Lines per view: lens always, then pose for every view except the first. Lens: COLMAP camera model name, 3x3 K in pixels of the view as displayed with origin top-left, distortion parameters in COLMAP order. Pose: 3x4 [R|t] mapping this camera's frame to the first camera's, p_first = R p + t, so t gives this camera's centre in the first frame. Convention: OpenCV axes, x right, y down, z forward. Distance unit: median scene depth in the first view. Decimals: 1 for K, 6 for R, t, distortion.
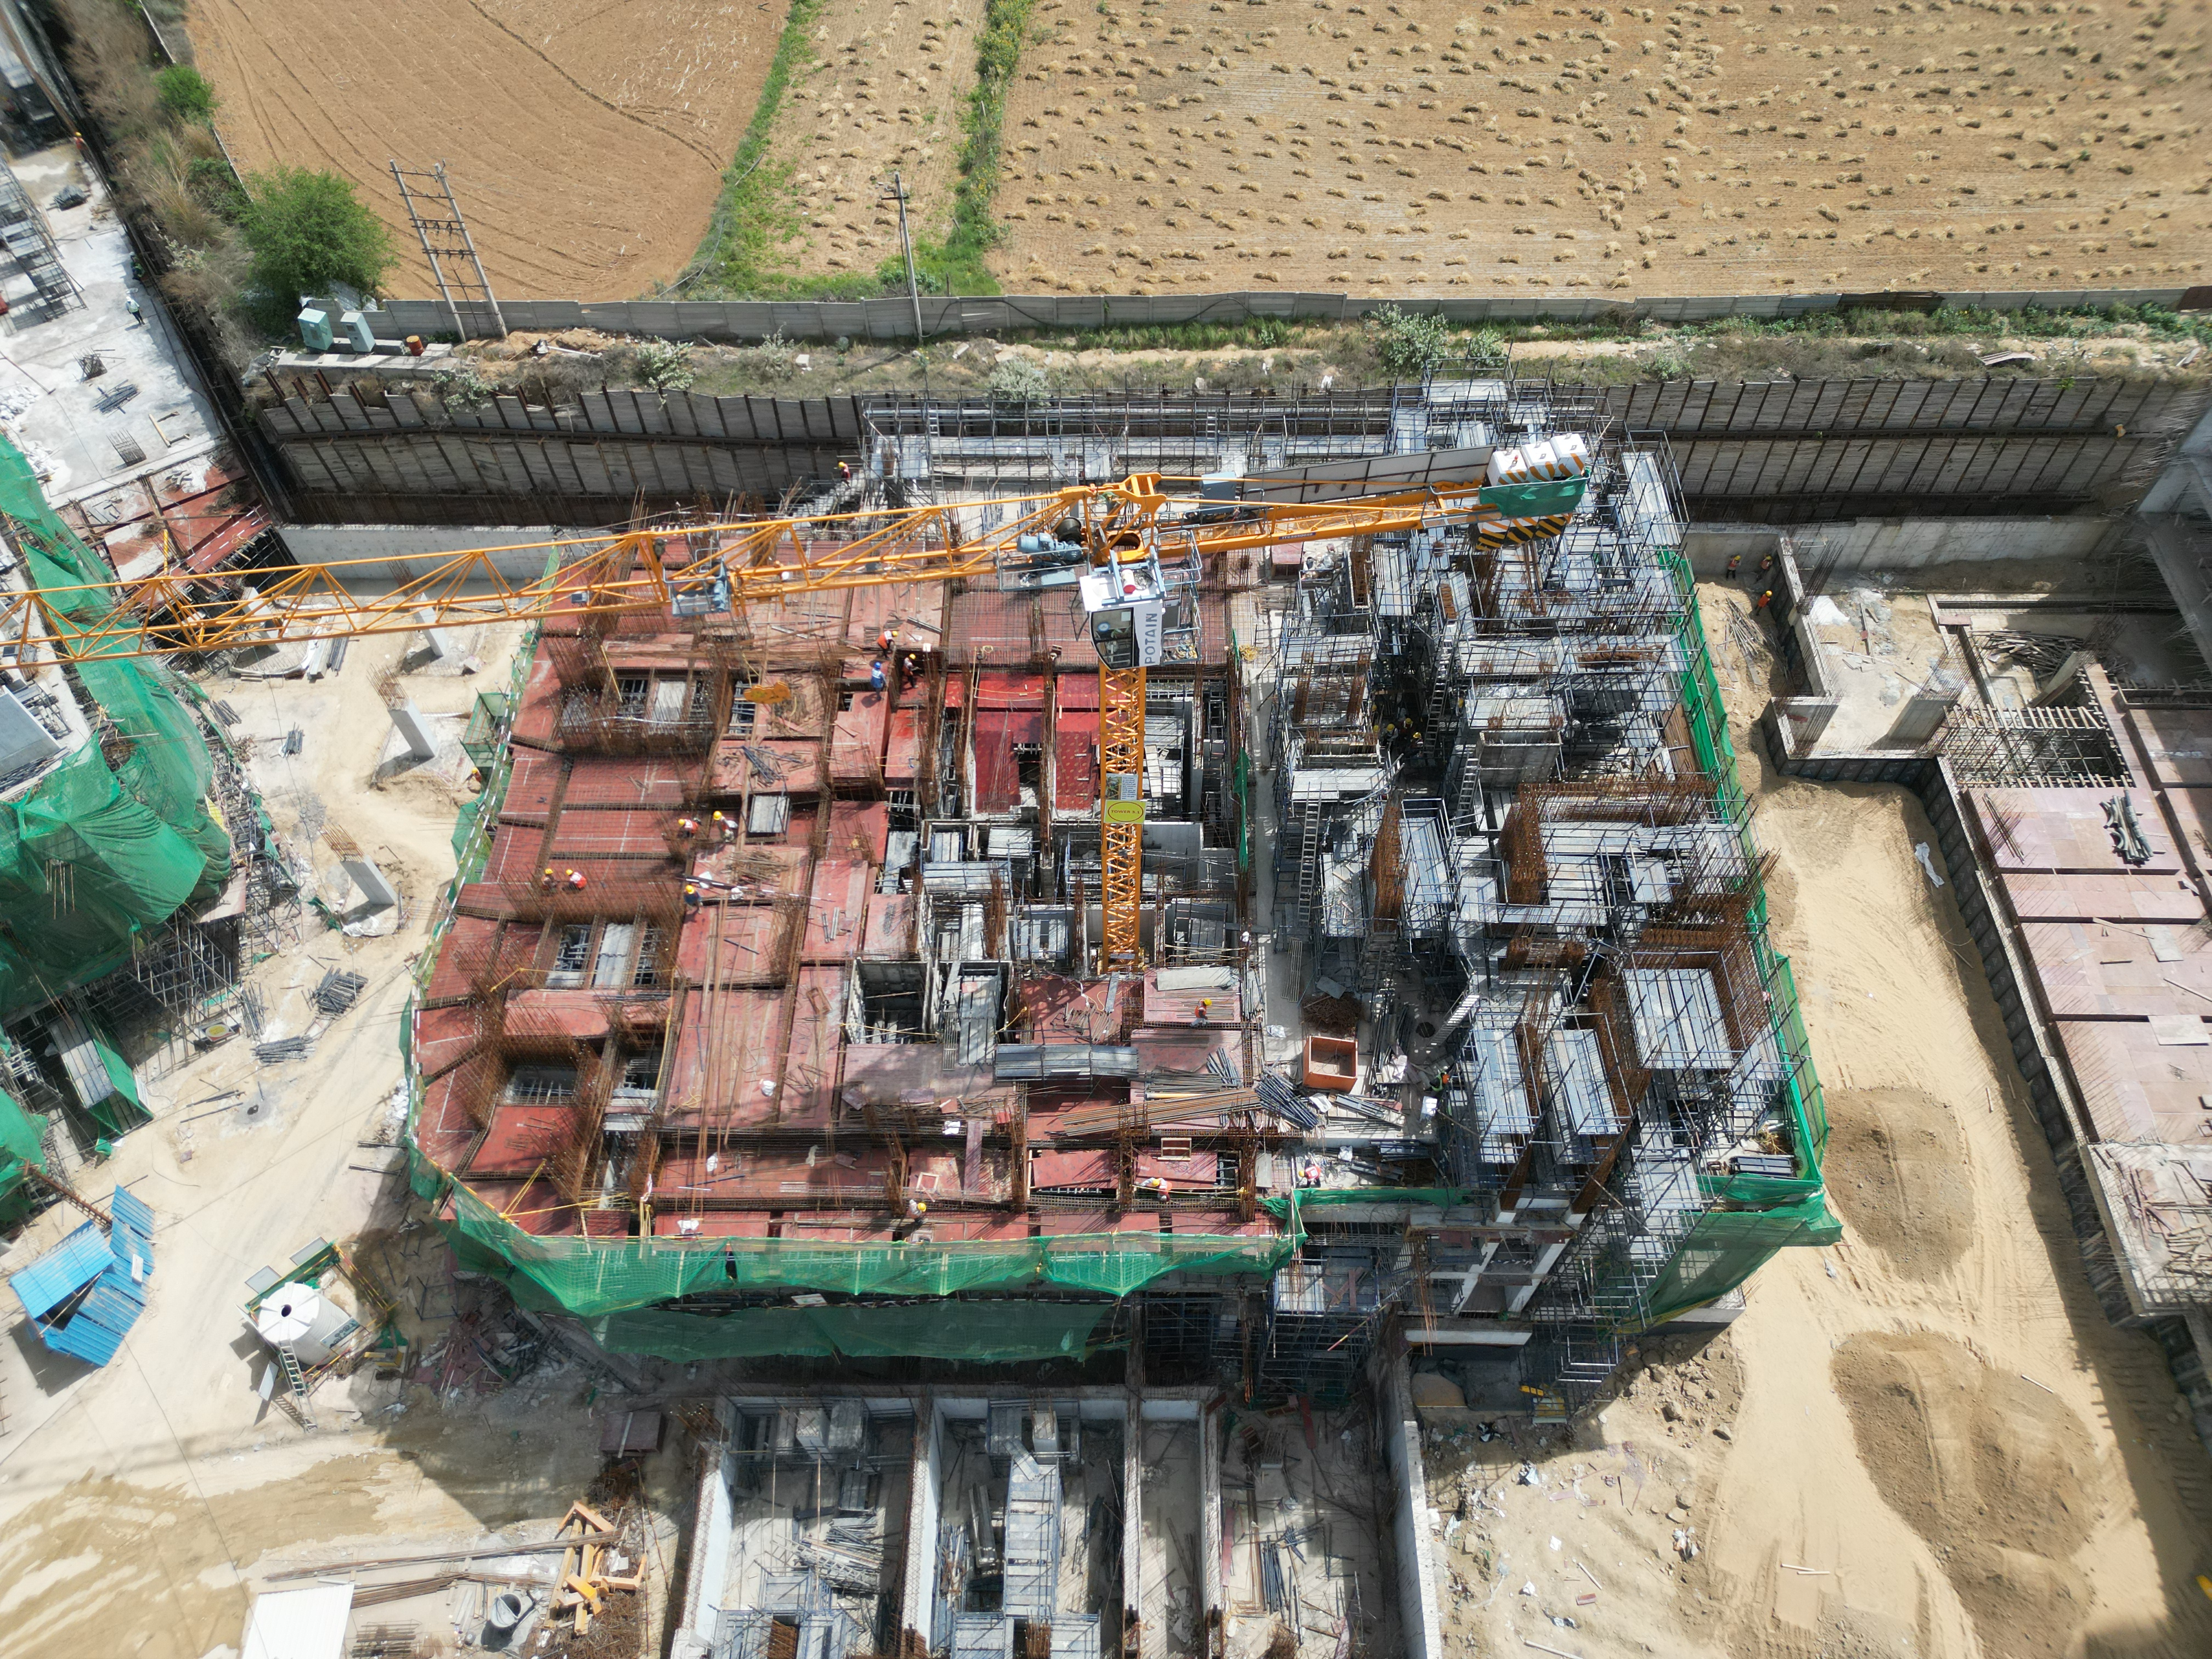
lens RADIAL K [[1529.4, 0, 1104.9], [0, 1529.4, 838.9], [0, 0, 1]] dist [0.047172, -0.039314]
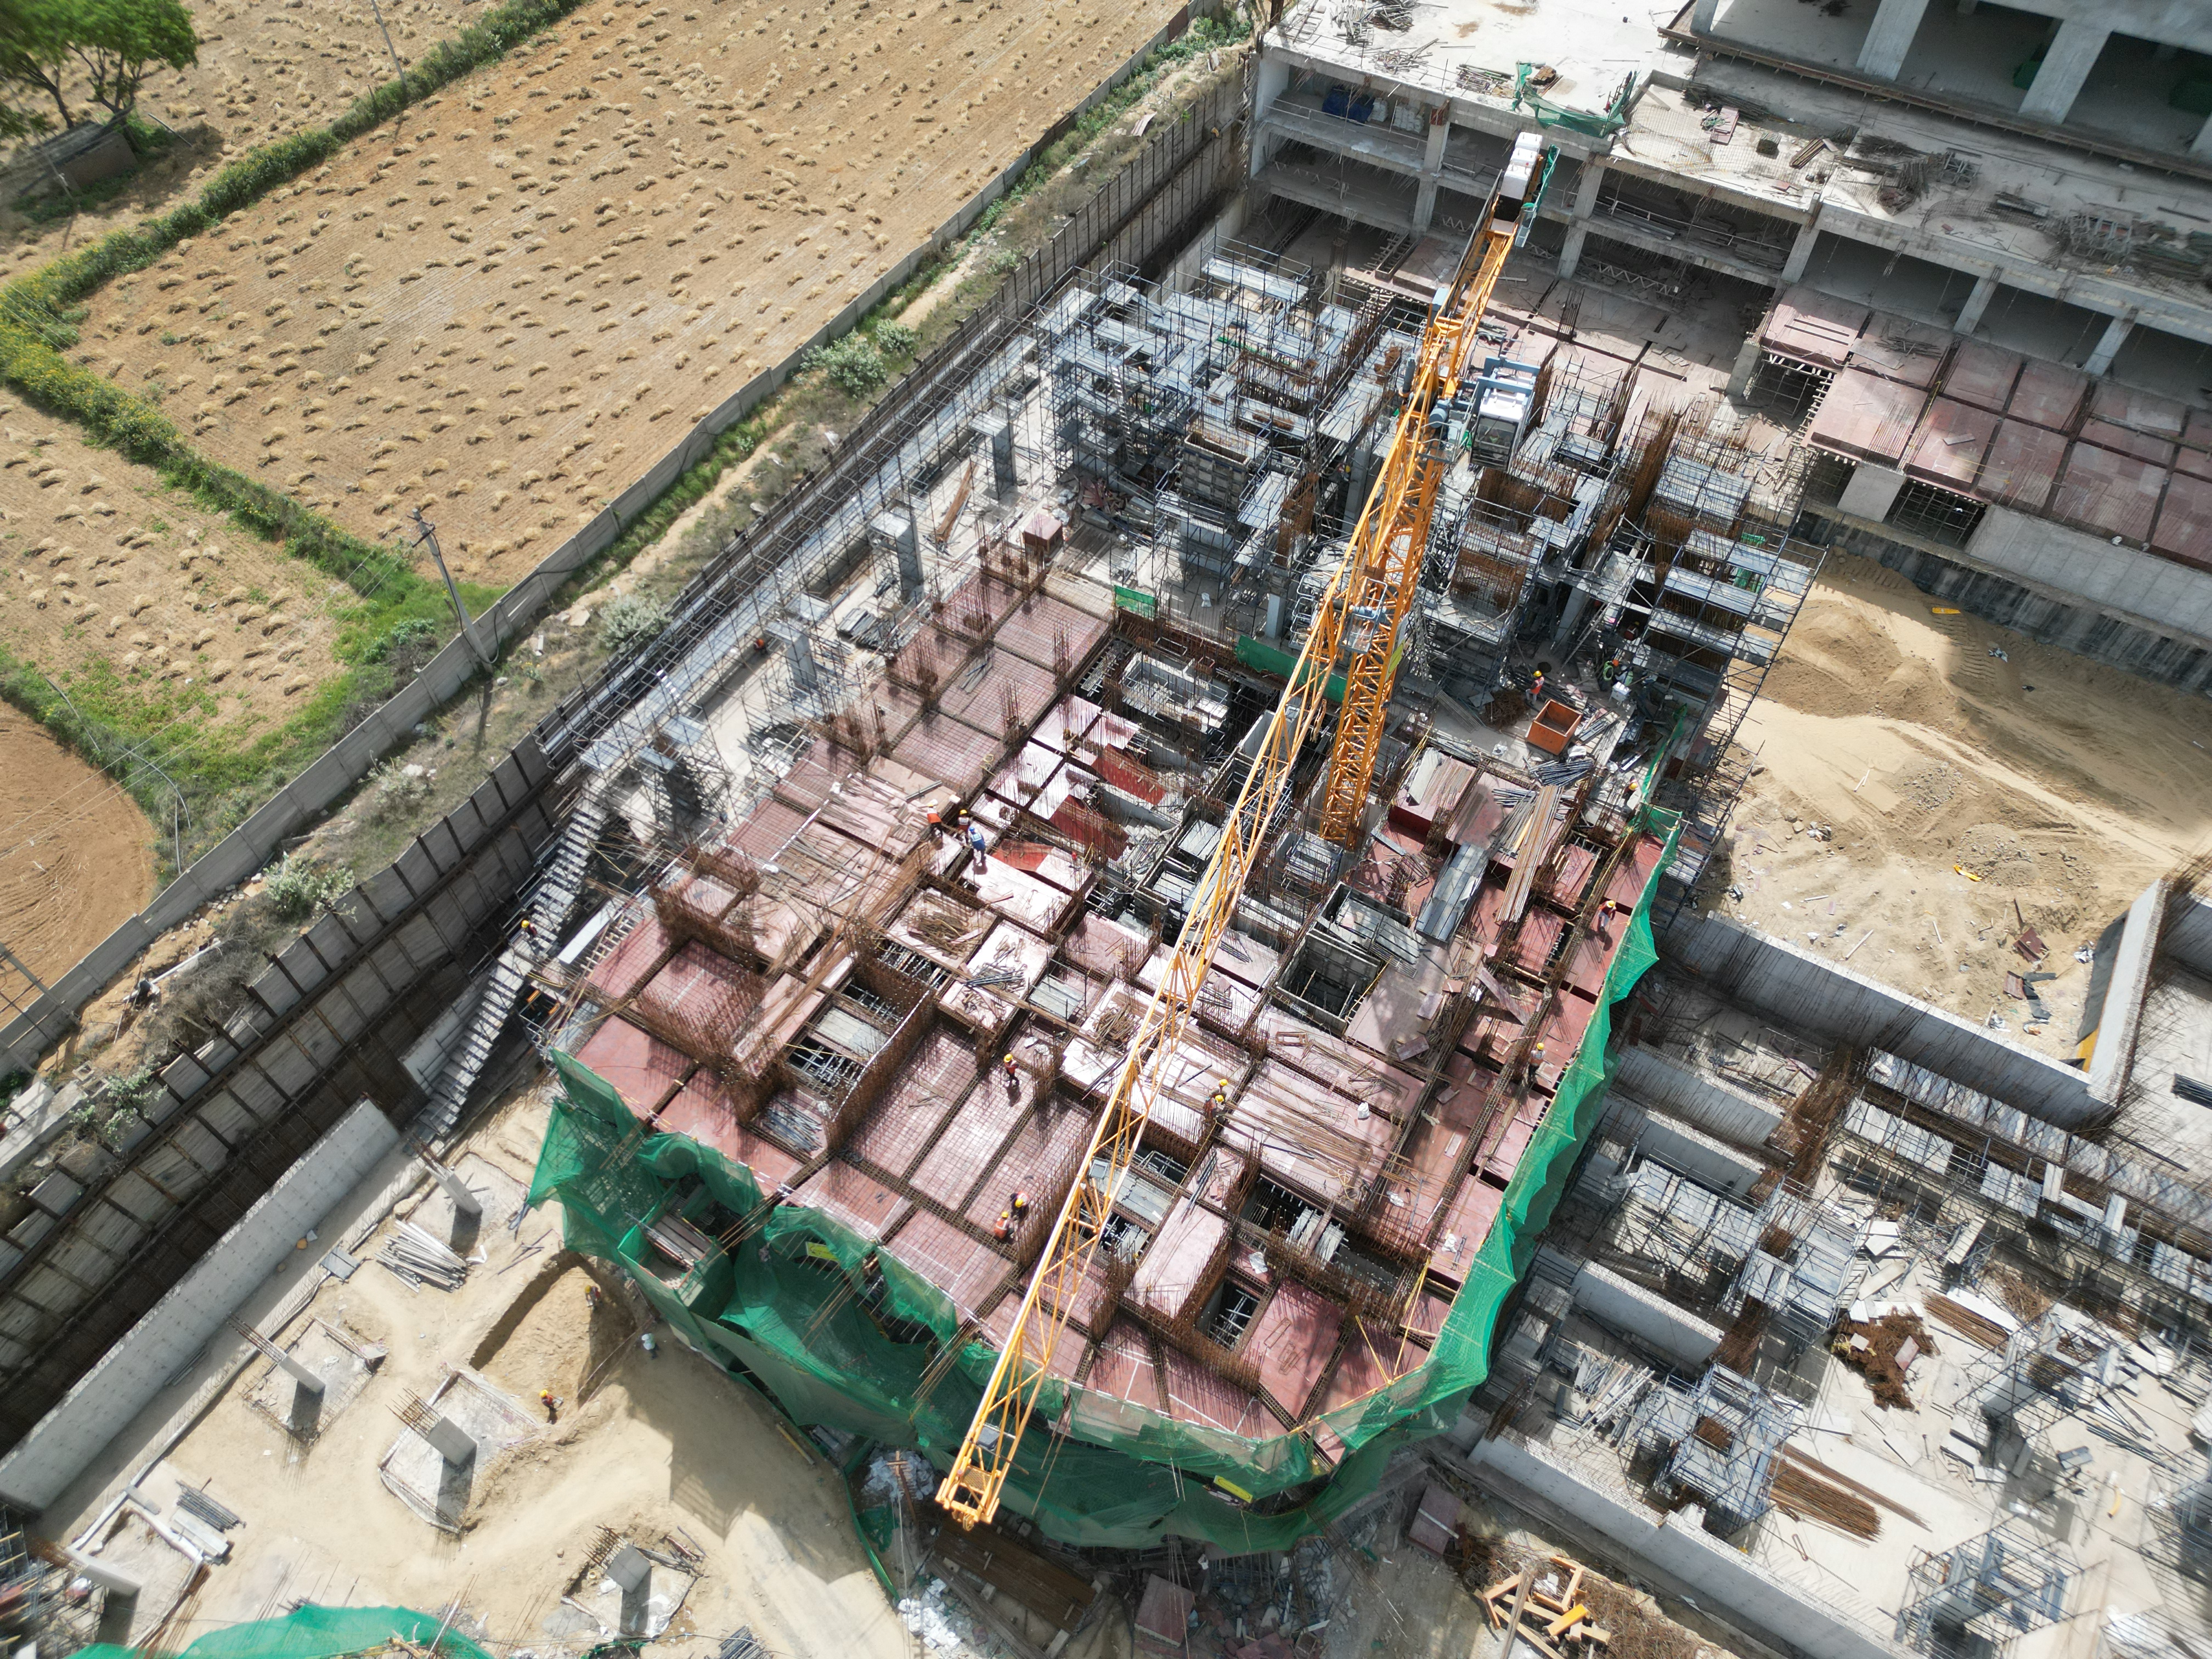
lens RADIAL K [[1529.4, 0, 1092.2], [0, 1529.4, 832.0], [0, 0, 1]] dist [0.047172, -0.039314]
pose [[0.506860, -0.685756, 0.522332, -0.599645], [0.712872, 0.674131, 0.193293, -0.239319], [-0.484672, 0.274383, 0.830546, 0.168669]]
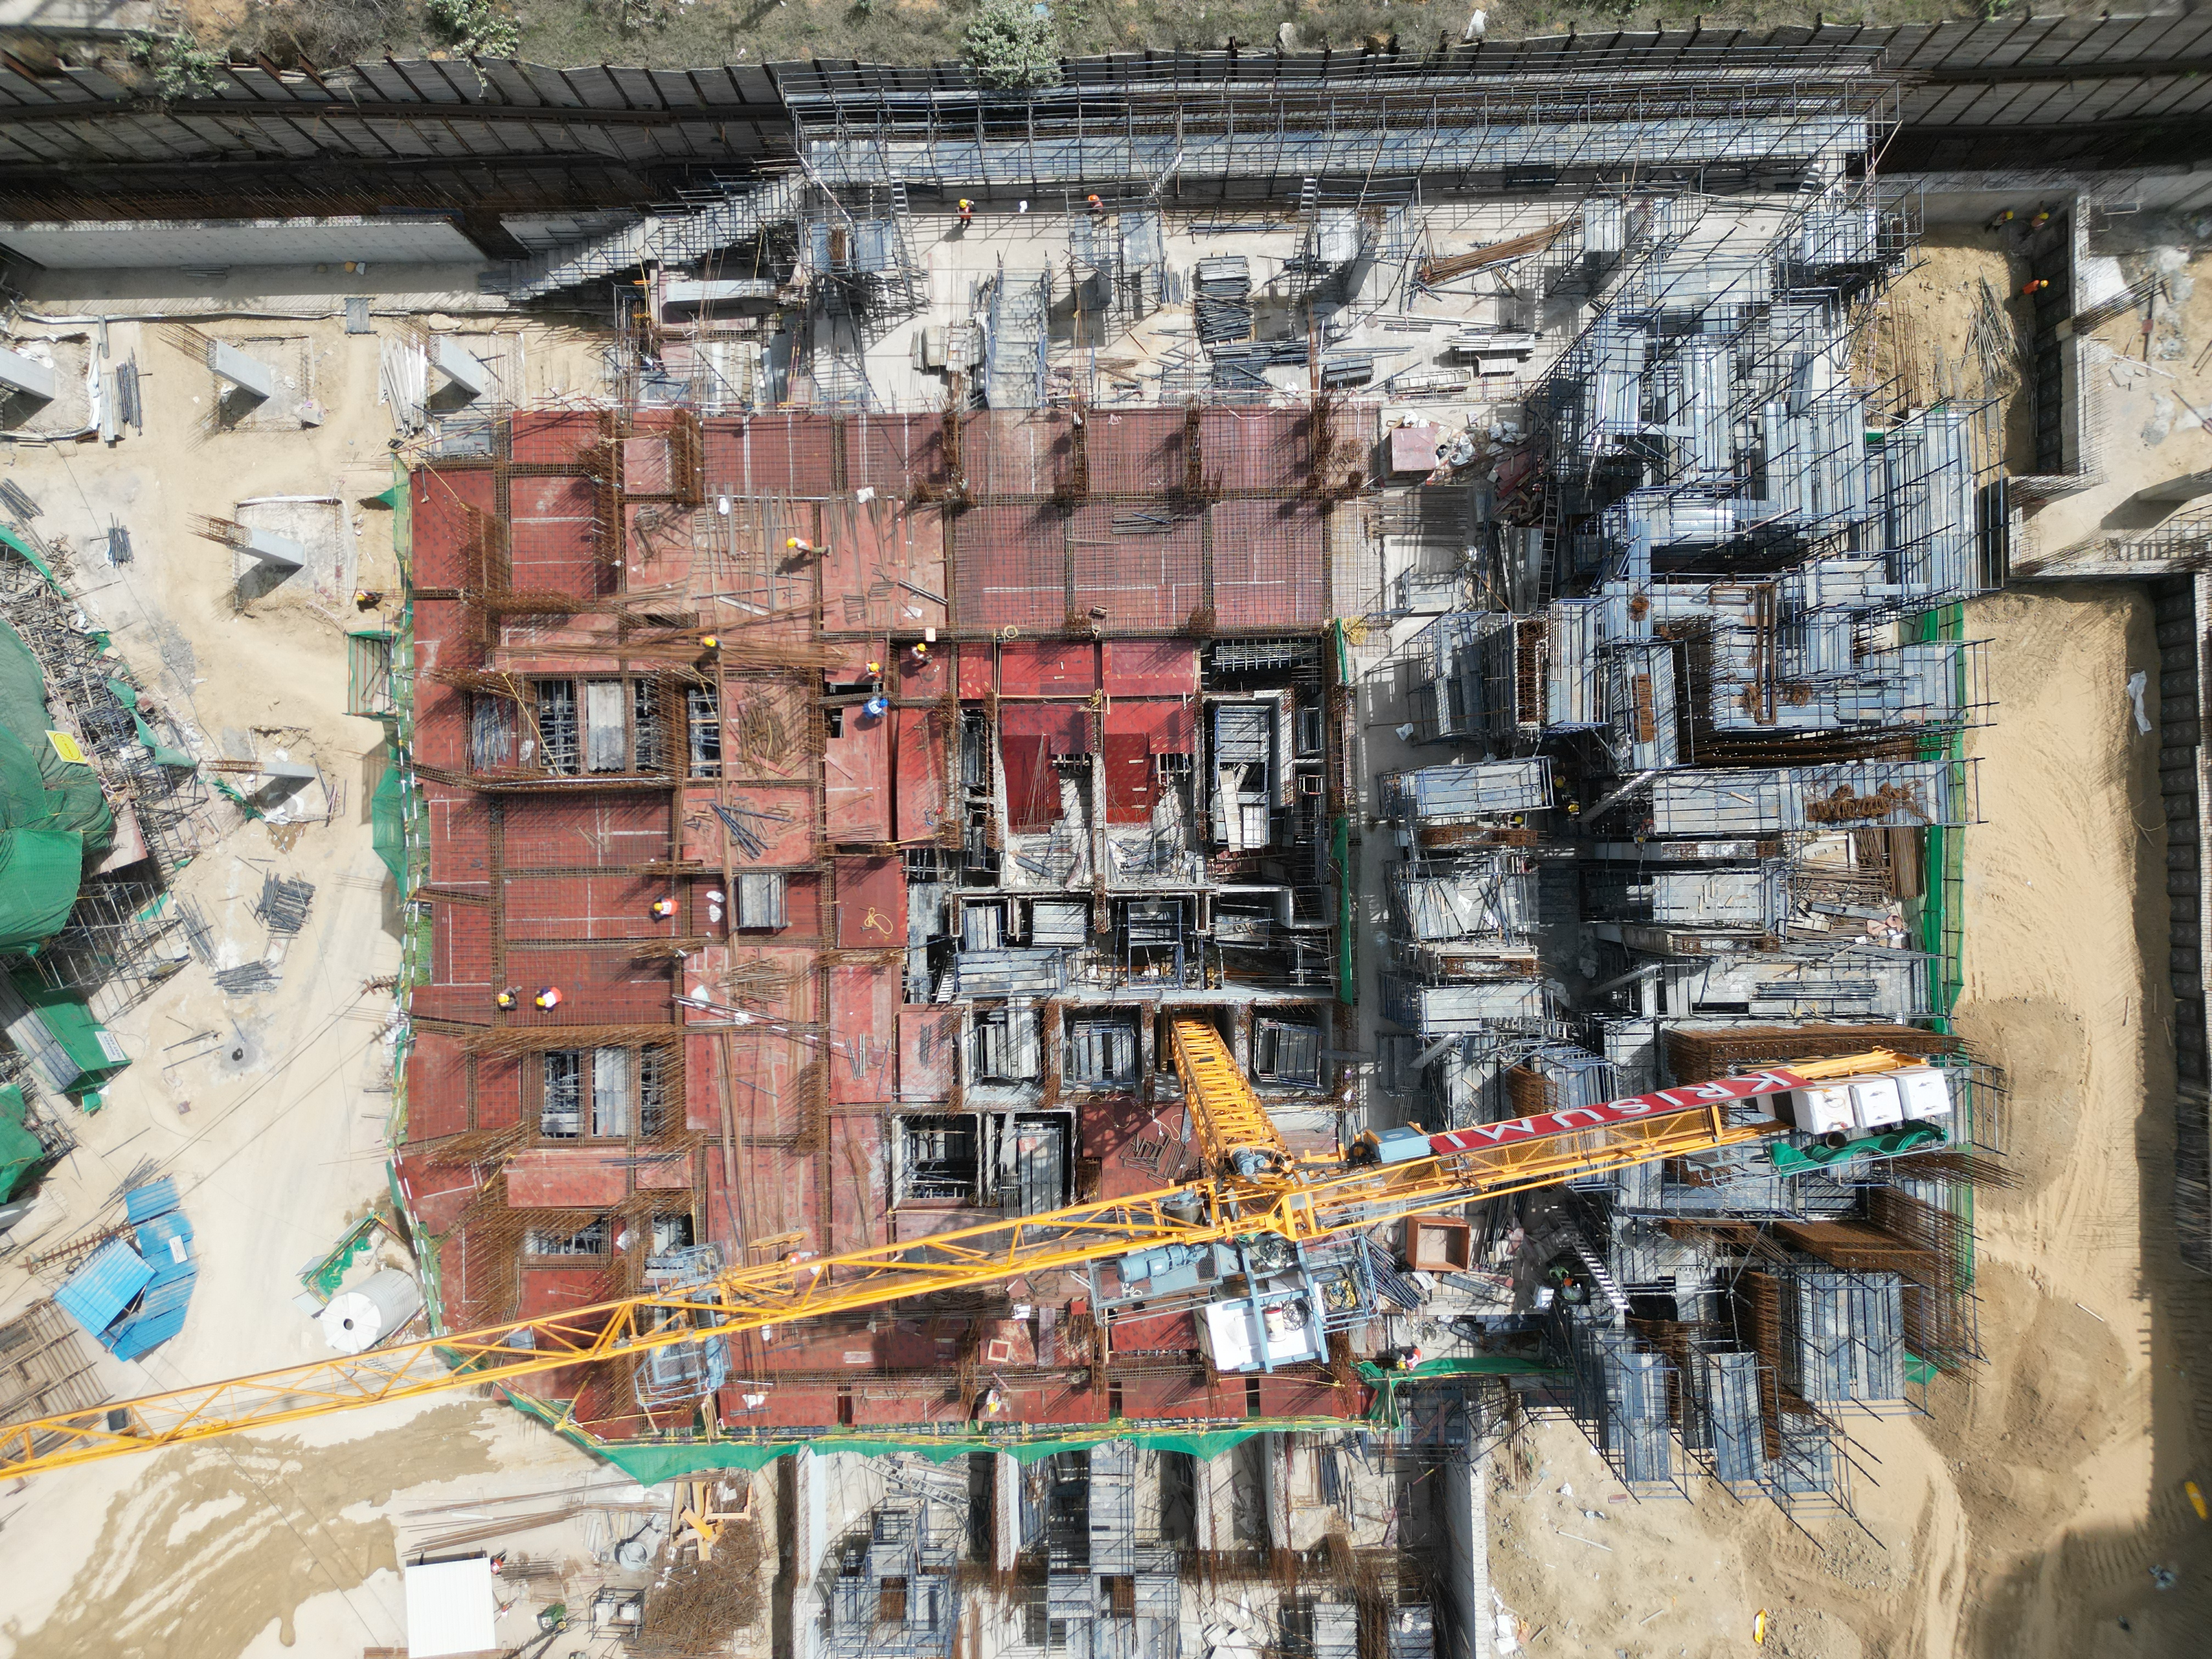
lens RADIAL K [[1529.4, 0, 1099.9], [0, 1529.4, 819.7], [0, 0, 1]] dist [0.047172, -0.039314]
pose [[0.999482, -0.032137, 0.001861, -0.037579], [0.025909, 0.837414, 0.545955, -0.467674], [-0.019104, -0.545624, 0.837813, 0.319329]]
